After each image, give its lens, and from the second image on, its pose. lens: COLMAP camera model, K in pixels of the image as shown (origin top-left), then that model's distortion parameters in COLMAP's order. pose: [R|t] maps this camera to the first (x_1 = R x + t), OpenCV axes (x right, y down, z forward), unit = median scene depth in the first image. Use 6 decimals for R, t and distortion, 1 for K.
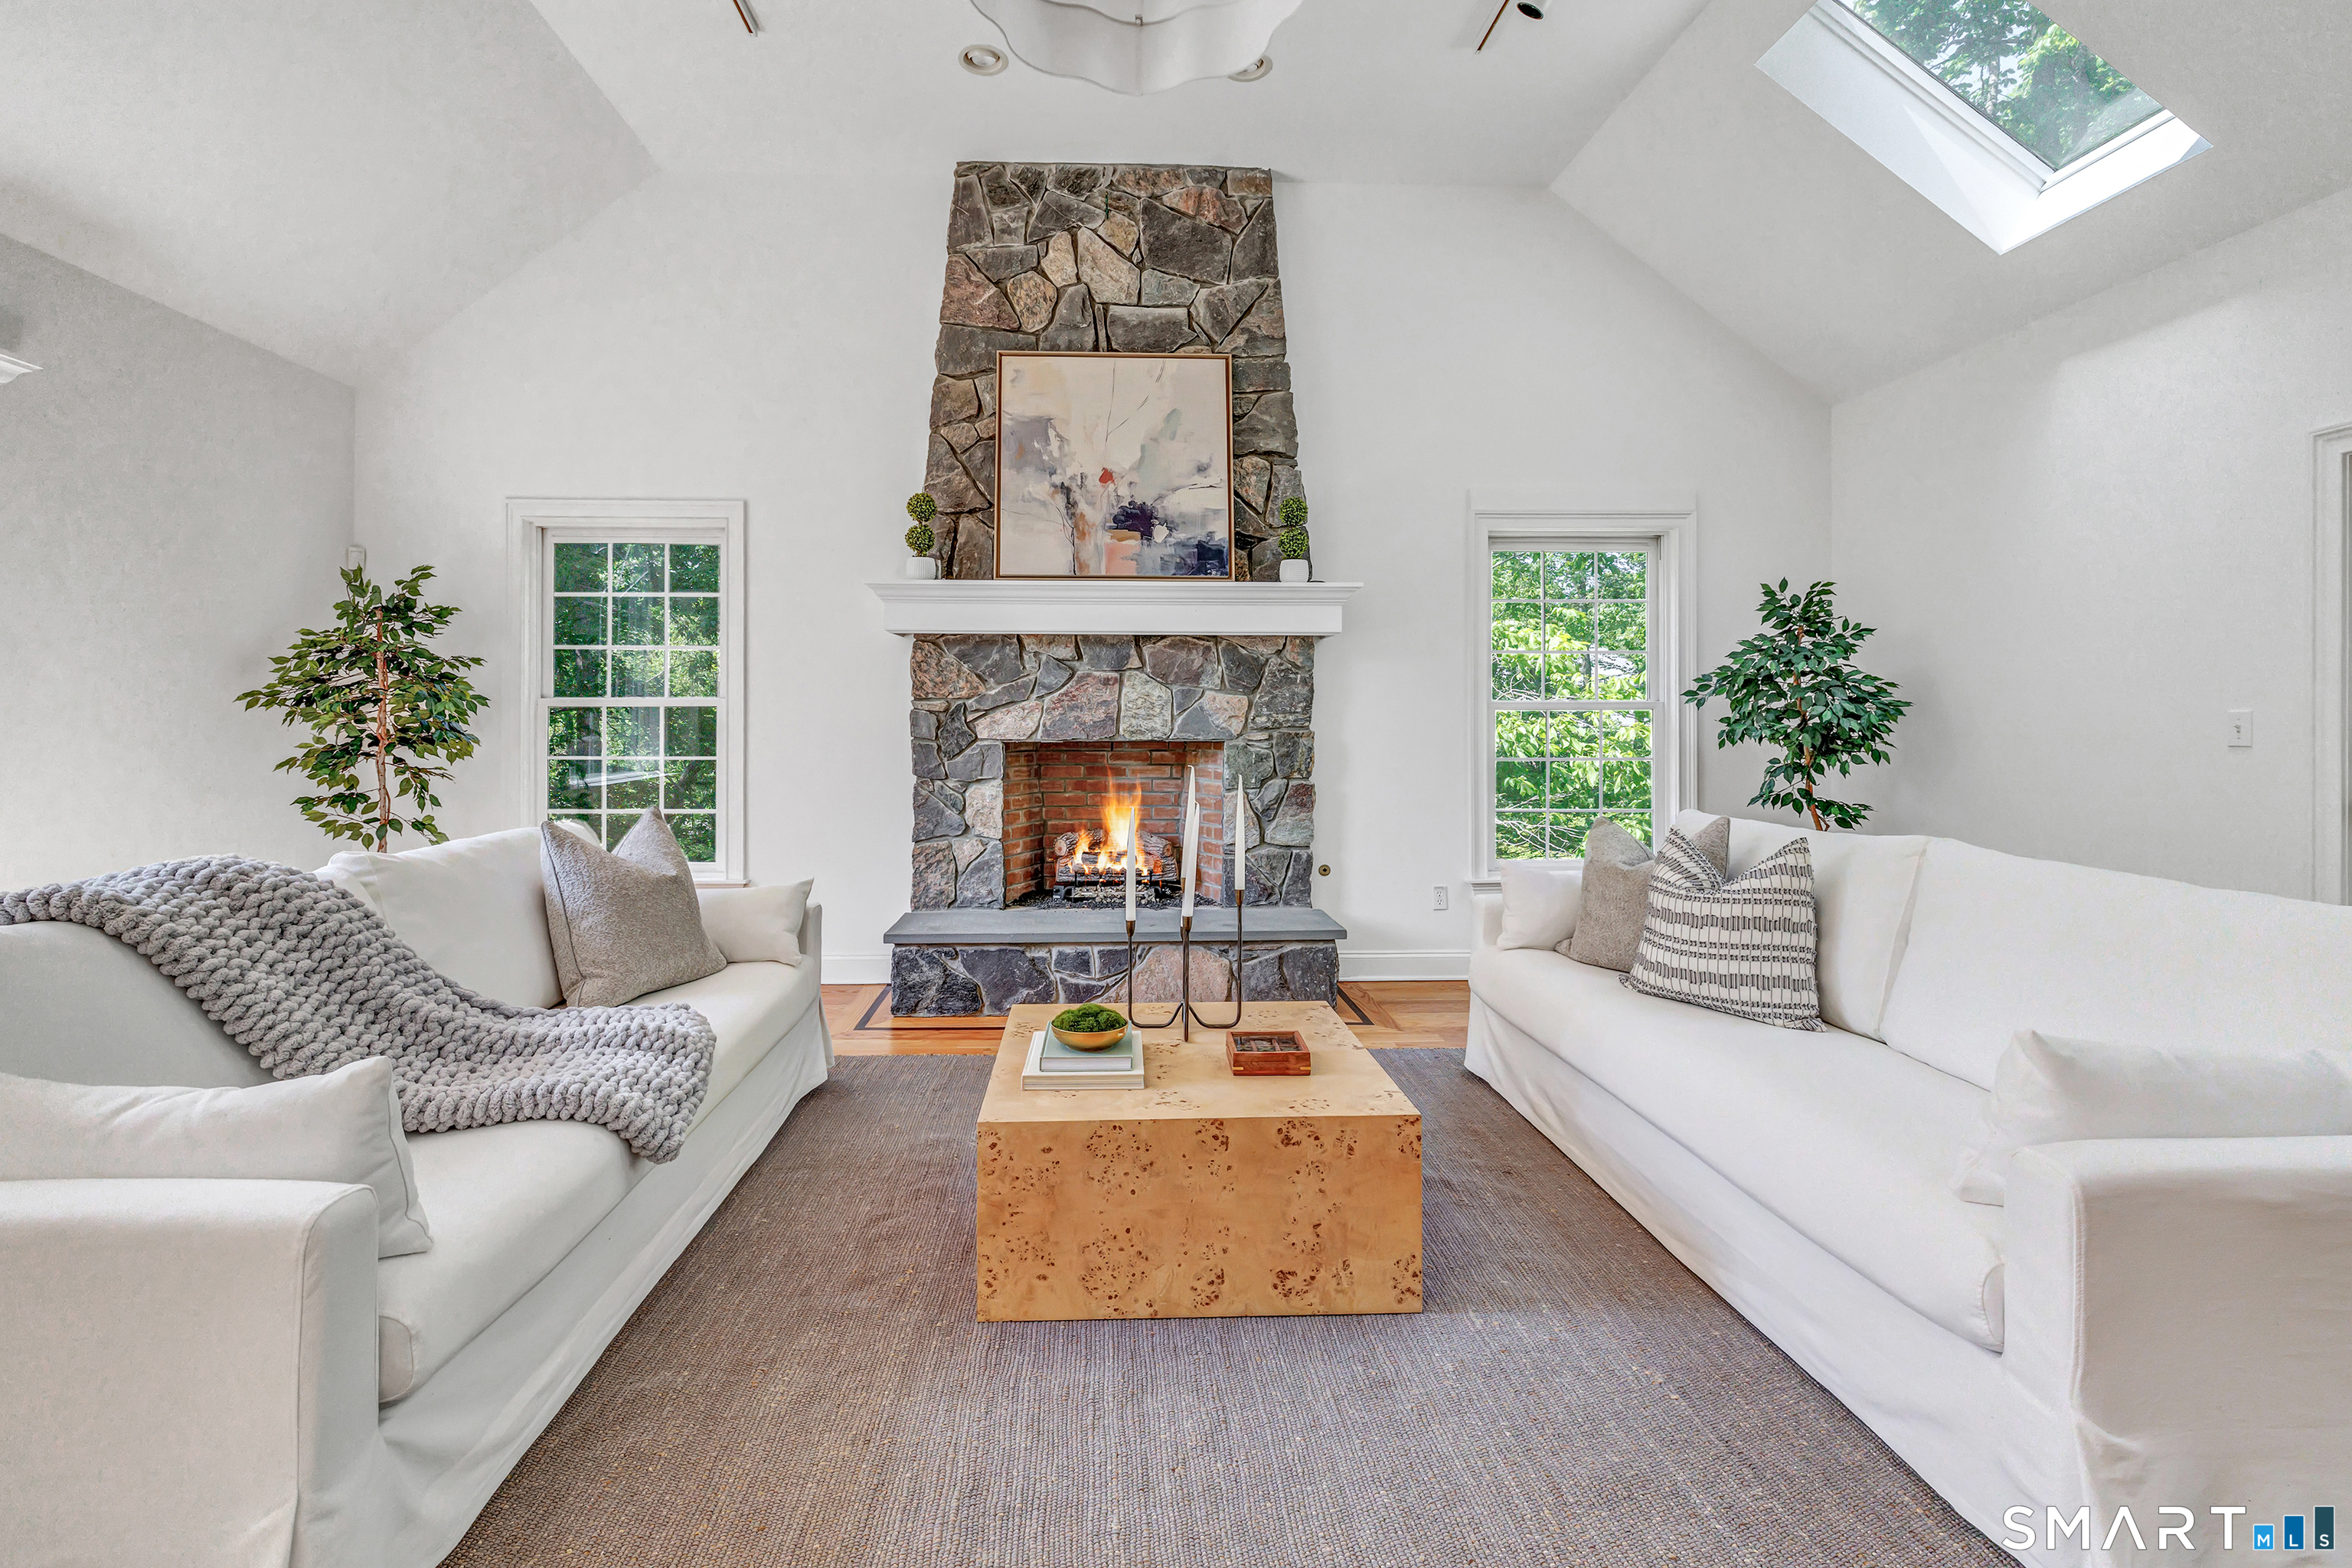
lens RADIAL K [[1087.2, 0, 1127.3], [0, 1087.2, 711.2], [0, 0, 1]] dist [0.001137, 0.000421]
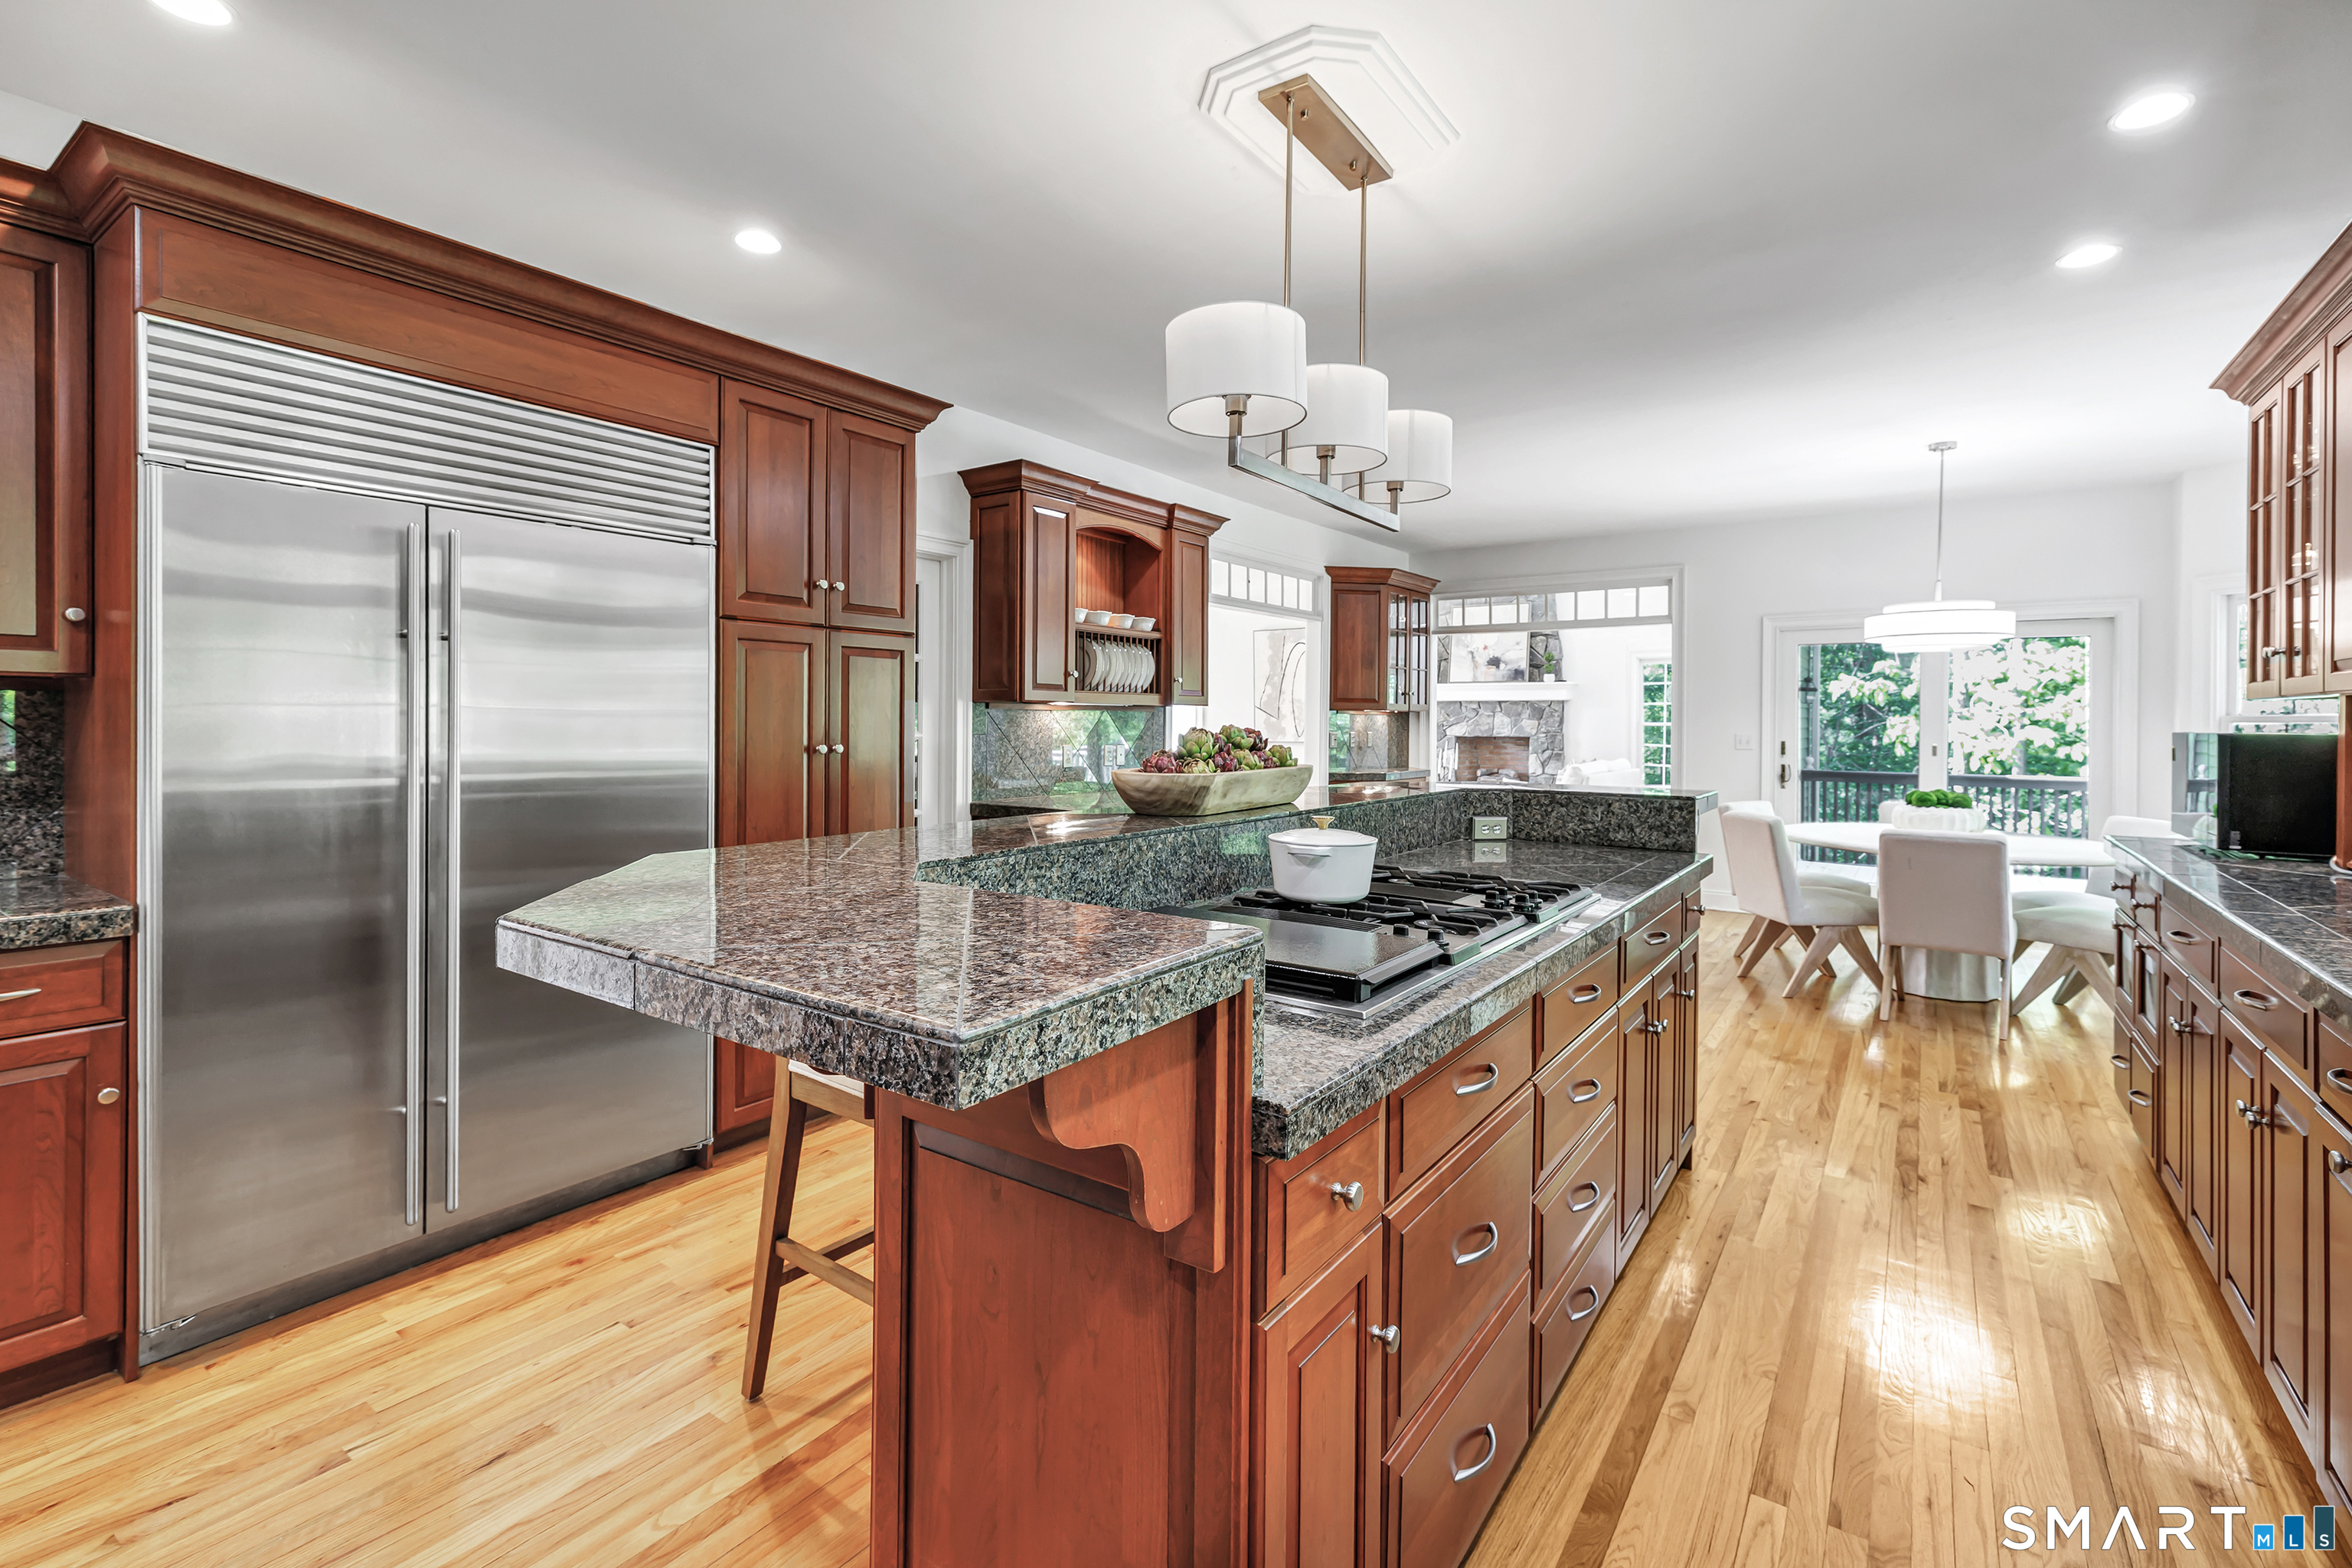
lens RADIAL K [[1068.2, 0, 1178.6], [0, 1068.2, 724.0], [0, 0, 1]] dist [-0.000711, 0.000155]
pose [[0.795580, 0.005882, -0.605820, 1.059503], [-0.000868, 0.999963, 0.008570, -0.030042], [0.605848, -0.006292, 0.795556, -1.796547]]
